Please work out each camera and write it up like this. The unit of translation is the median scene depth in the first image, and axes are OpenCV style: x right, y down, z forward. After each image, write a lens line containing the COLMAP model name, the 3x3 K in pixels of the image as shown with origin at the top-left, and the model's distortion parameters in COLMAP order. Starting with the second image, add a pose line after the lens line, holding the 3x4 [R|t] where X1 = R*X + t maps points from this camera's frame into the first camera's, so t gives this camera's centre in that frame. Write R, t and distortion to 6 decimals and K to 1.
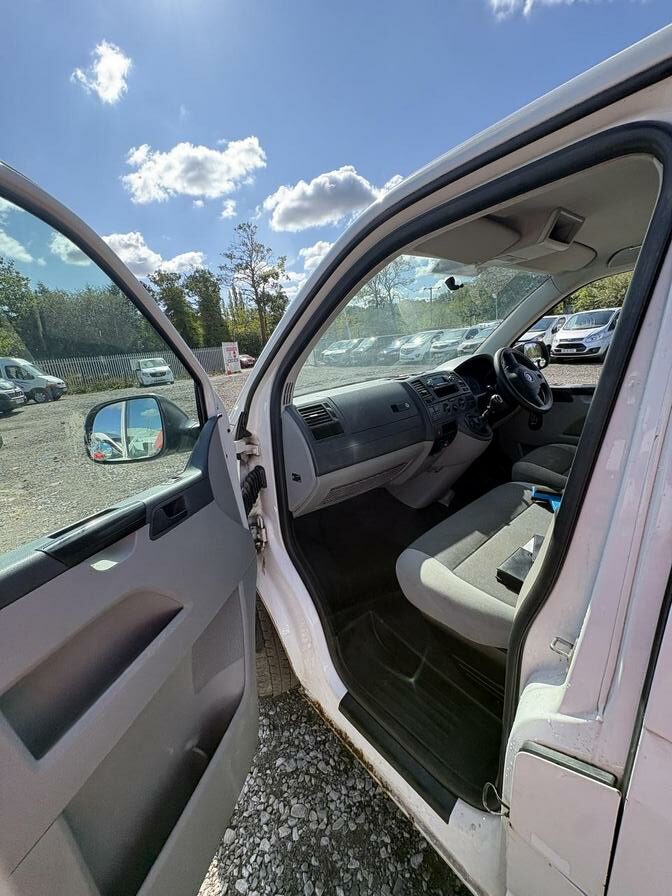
lens RADIAL K [[359.2, 0, 333.8], [0, 359.2, 449.0], [0, 0, 1]] dist [-0.001092, 0.000875]
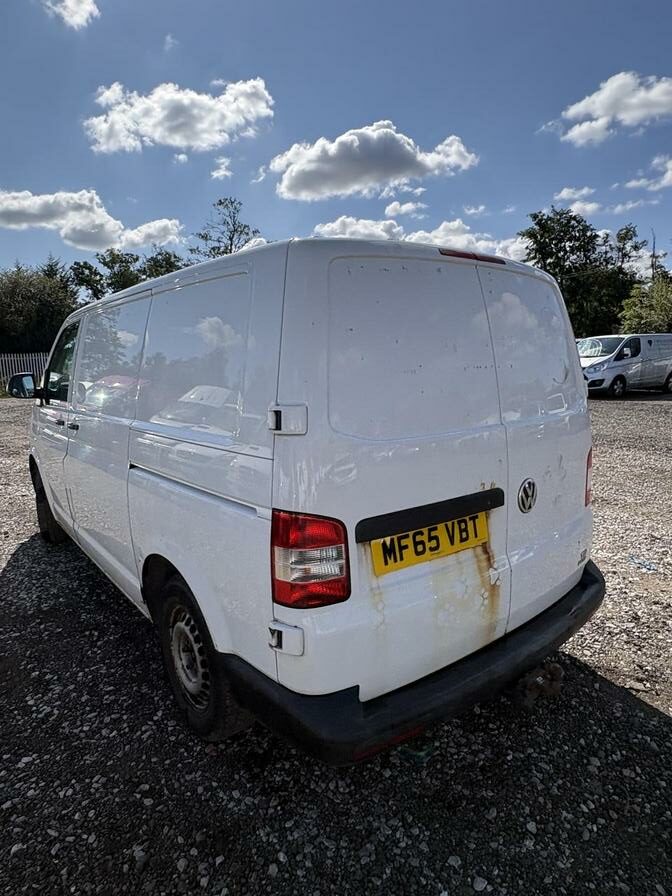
lens RADIAL K [[531.0, 0, 334.3], [0, 531.0, 445.7], [0, 0, 1]] dist [0.014151, -0.008316]
pose [[0.997574, 0.065117, -0.024632, 0.079576], [-0.067531, 0.991068, -0.114993, 0.033263], [0.016924, 0.116377, 0.993061, -0.134906]]
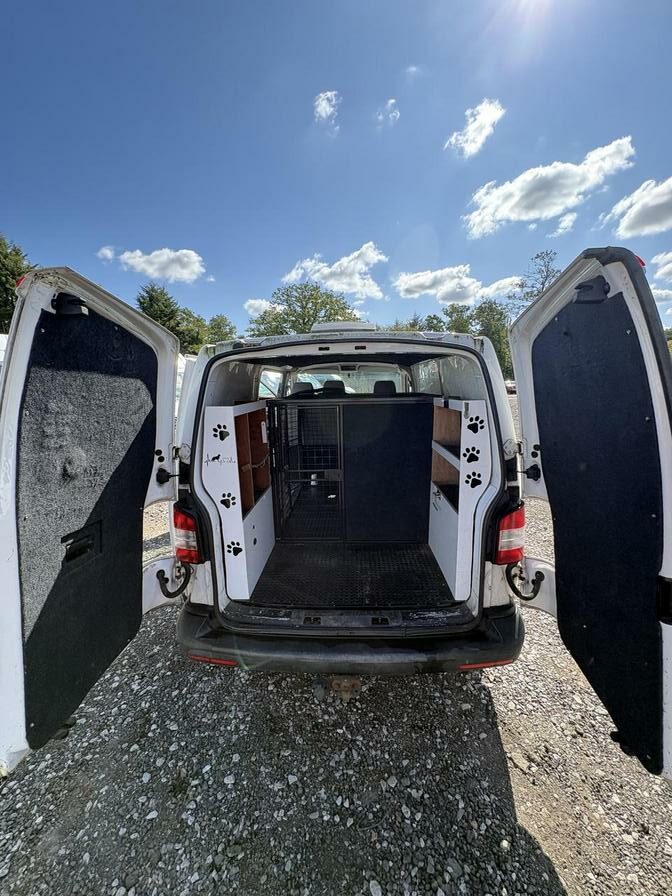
lens RADIAL K [[359.2, 0, 335.4], [0, 359.2, 451.8], [0, 0, 1]] dist [-0.001092, 0.000875]
pose [[0.724893, 0.199488, -0.659345, 0.164496], [-0.231076, 0.972110, 0.040068, 0.006339], [0.648949, 0.123314, 0.750772, -0.098635]]
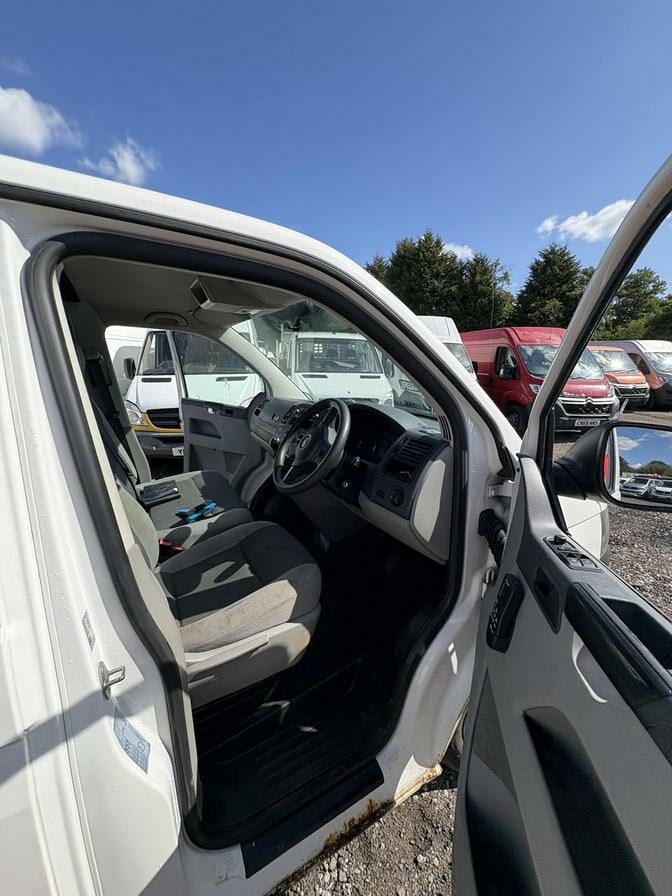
lens RADIAL K [[359.2, 0, 334.8], [0, 359.2, 451.1], [0, 0, 1]] dist [-0.001092, 0.000875]
pose [[-0.203068, 0.317651, -0.926208, 0.098982], [-0.262683, 0.893569, 0.364049, -0.041036], [0.943271, 0.317226, -0.098014, 0.100403]]
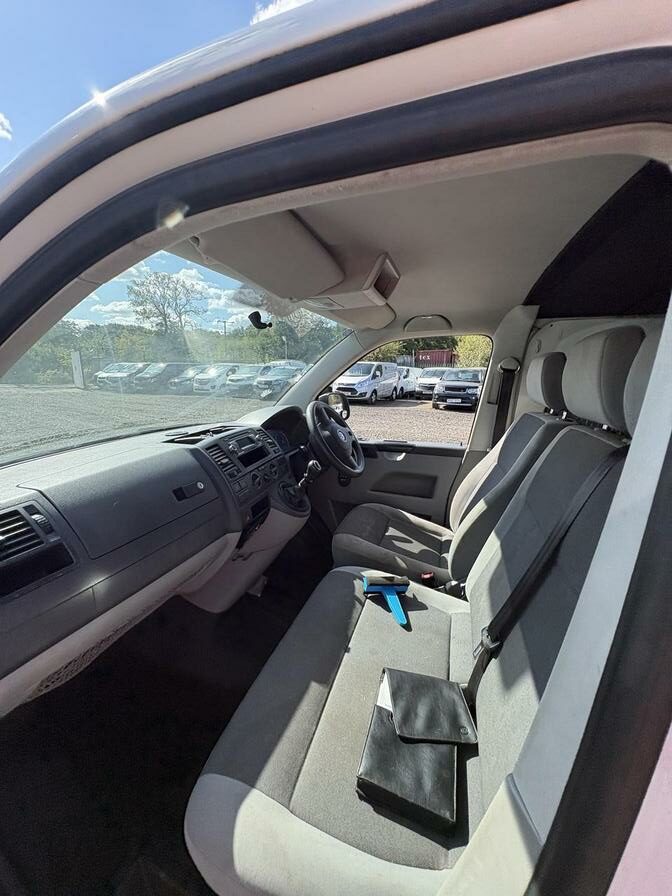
lens RADIAL K [[359.2, 0, 335.5], [0, 359.2, 444.1], [0, 0, 1]] dist [-0.001092, 0.000875]
pose [[0.851340, -0.007355, 0.524562, 0.006677], [0.057733, 0.995142, -0.079746, -0.012552], [-0.521428, 0.098175, 0.847629, 0.028669]]
